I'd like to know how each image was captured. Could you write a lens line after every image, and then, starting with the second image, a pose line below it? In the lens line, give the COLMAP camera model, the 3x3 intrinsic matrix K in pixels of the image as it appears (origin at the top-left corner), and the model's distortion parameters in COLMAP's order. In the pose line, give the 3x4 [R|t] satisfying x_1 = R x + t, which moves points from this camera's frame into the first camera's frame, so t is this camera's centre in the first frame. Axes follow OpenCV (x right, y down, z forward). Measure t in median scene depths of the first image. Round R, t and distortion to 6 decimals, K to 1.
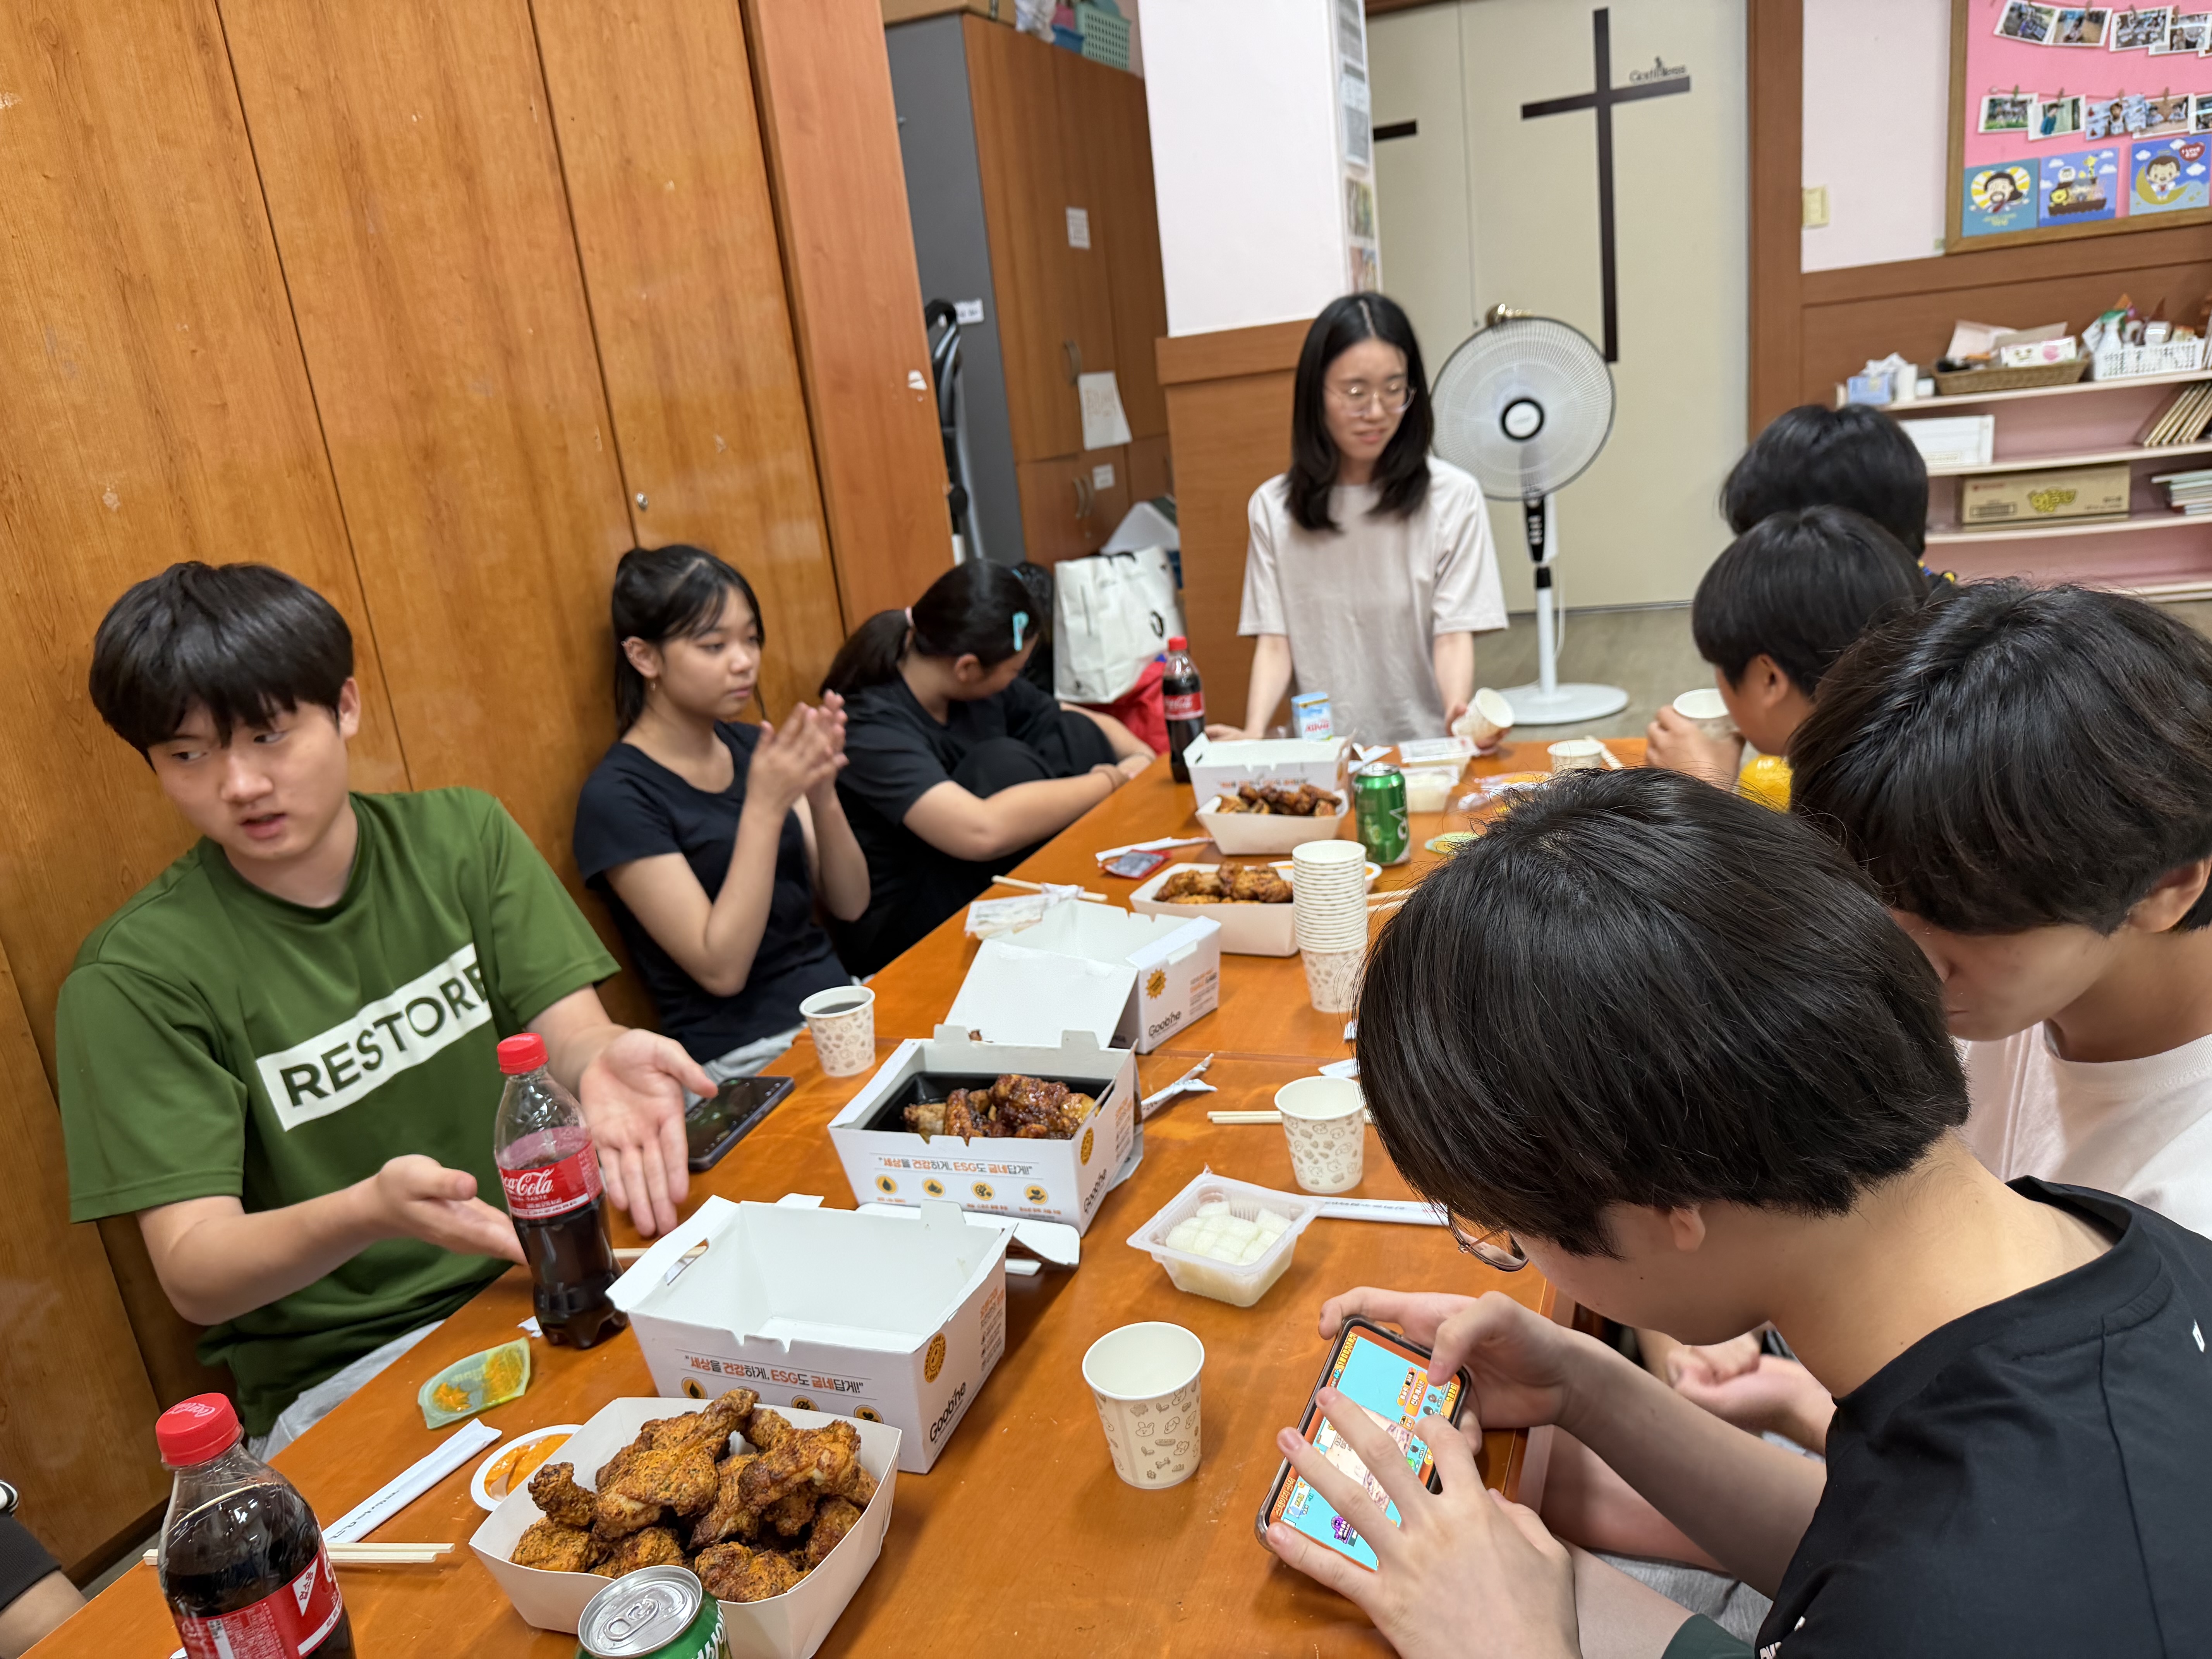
lens RADIAL K [[1581.2, 0, 1068.0], [0, 1581.2, 833.9], [0, 0, 1]] dist [0.028212, -0.004310]
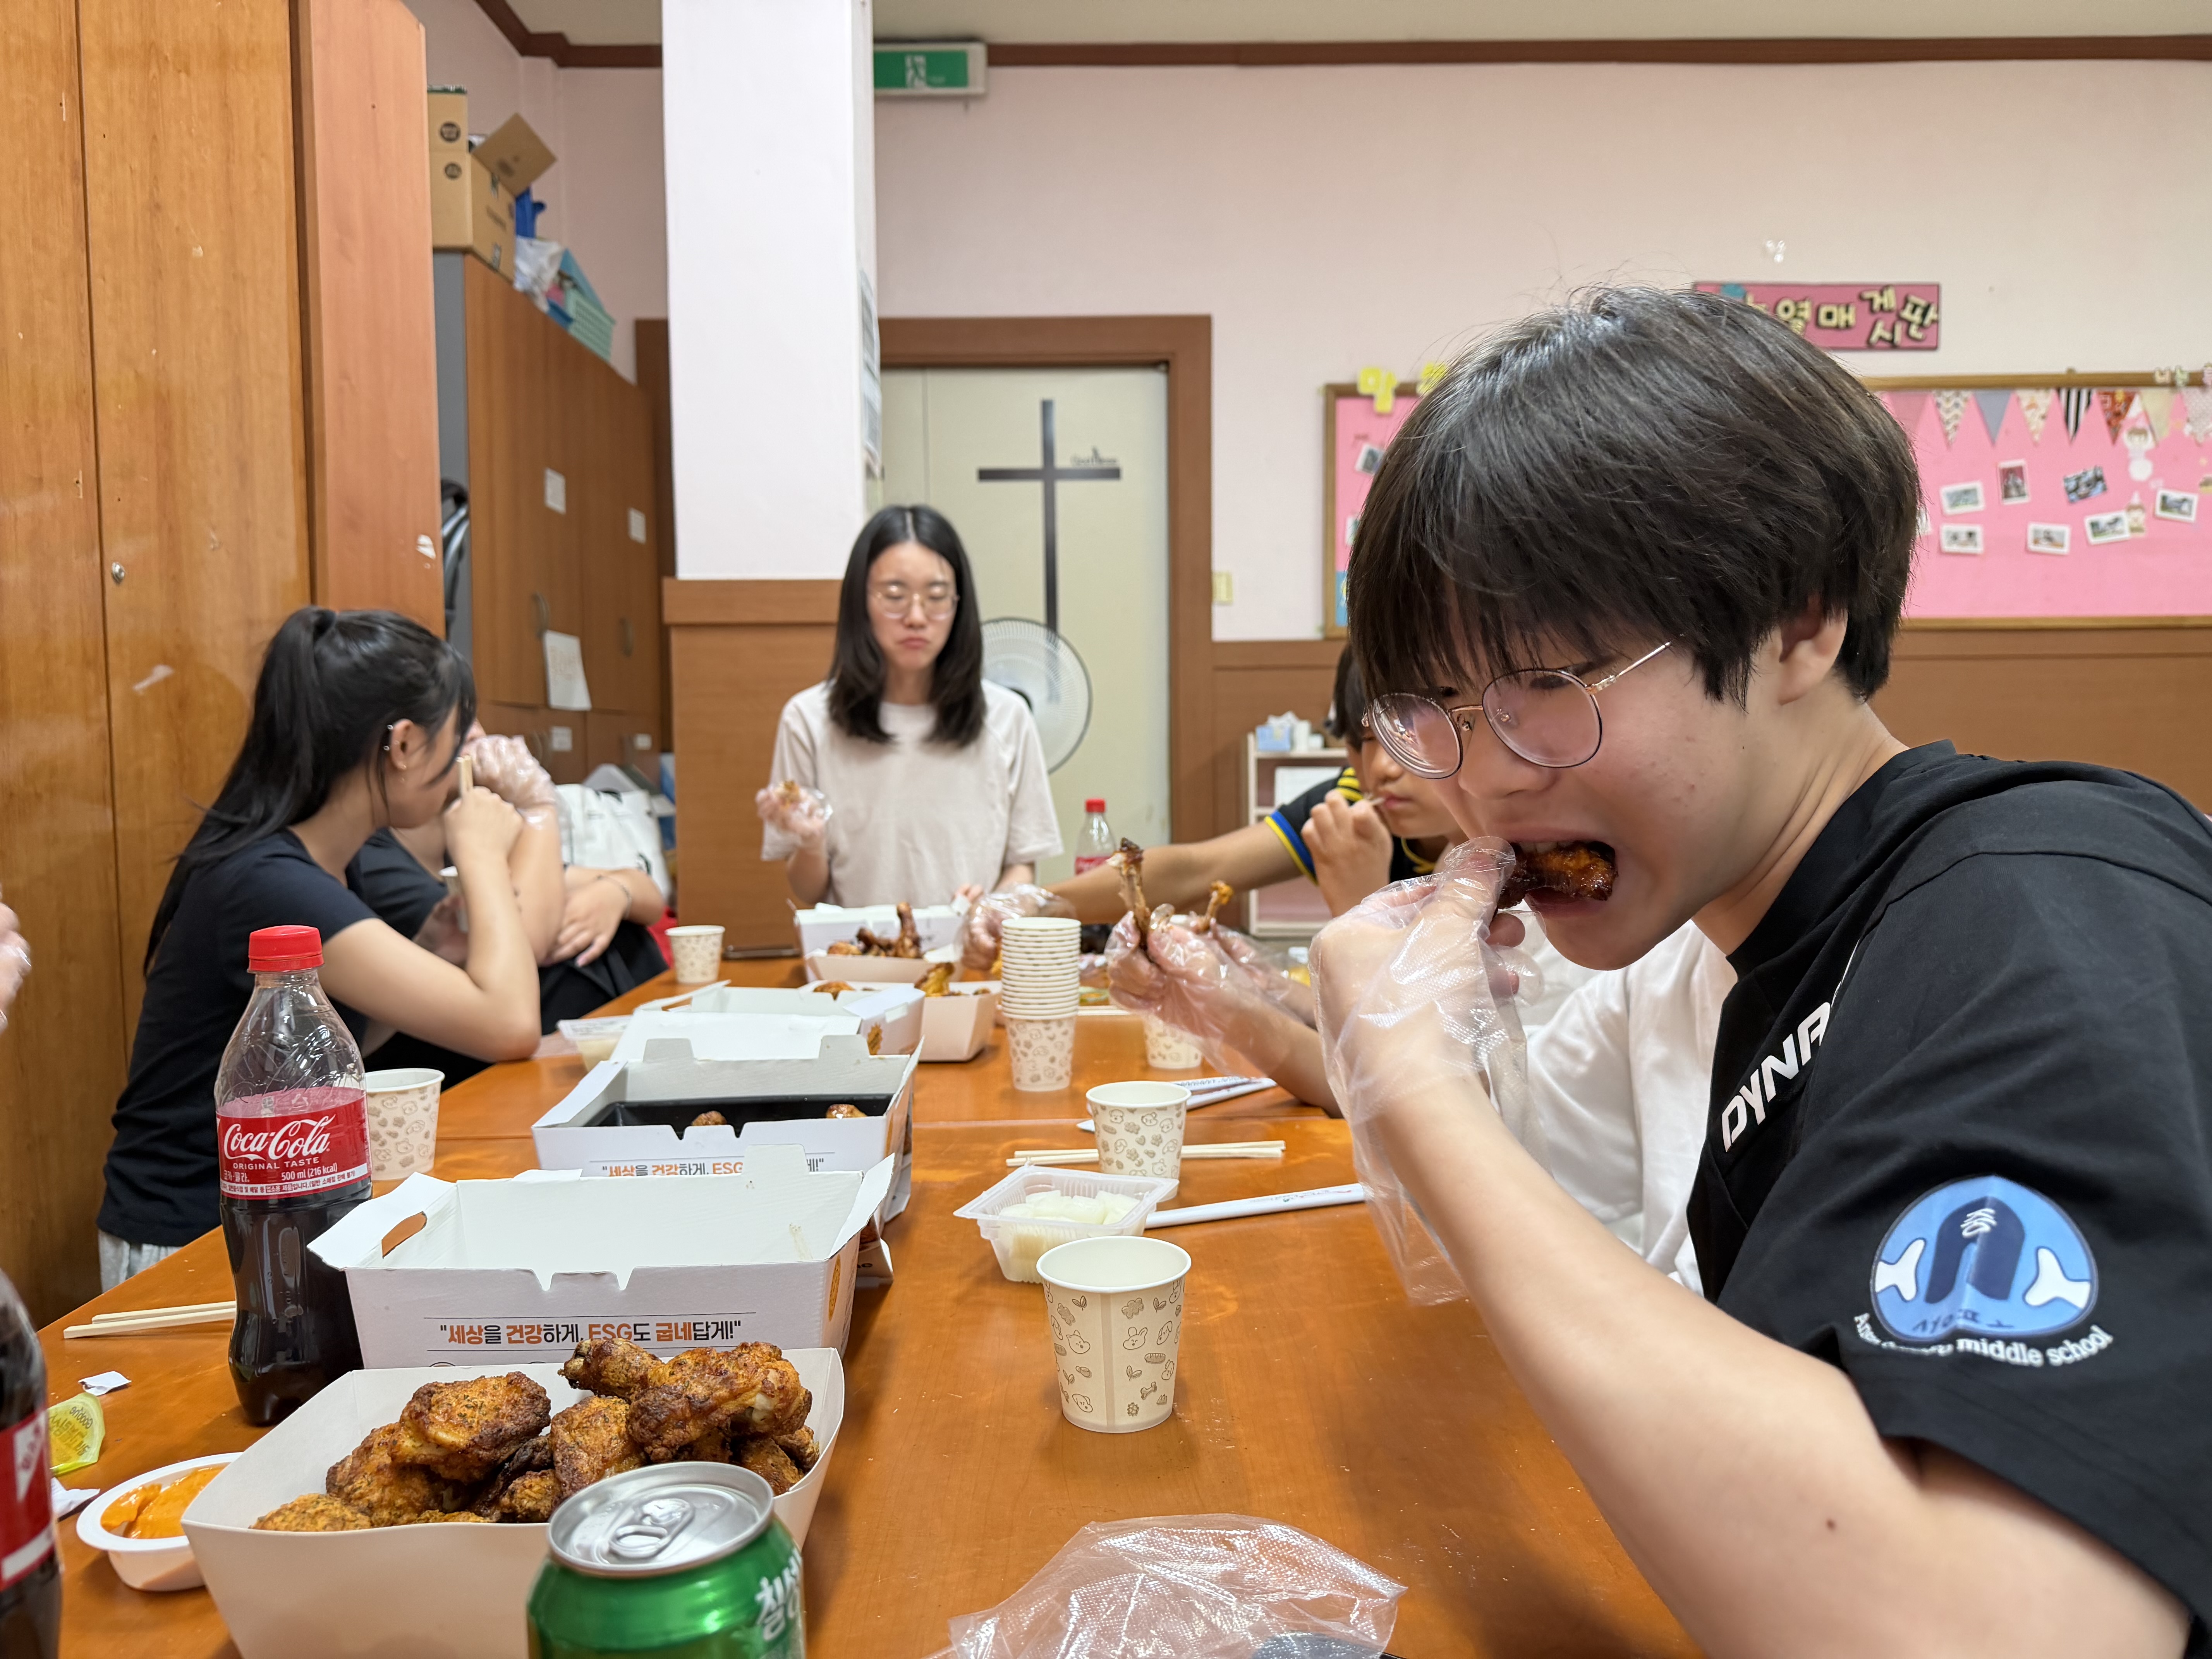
lens RADIAL K [[1604.6, 0, 1098.1], [0, 1604.6, 819.3], [0, 0, 1]] dist [-0.004102, -0.005321]
pose [[0.920058, 0.090091, 0.381283, -0.087117], [0.002885, 0.971618, -0.236539, 0.092731], [-0.391771, 0.218730, 0.893685, 0.071852]]
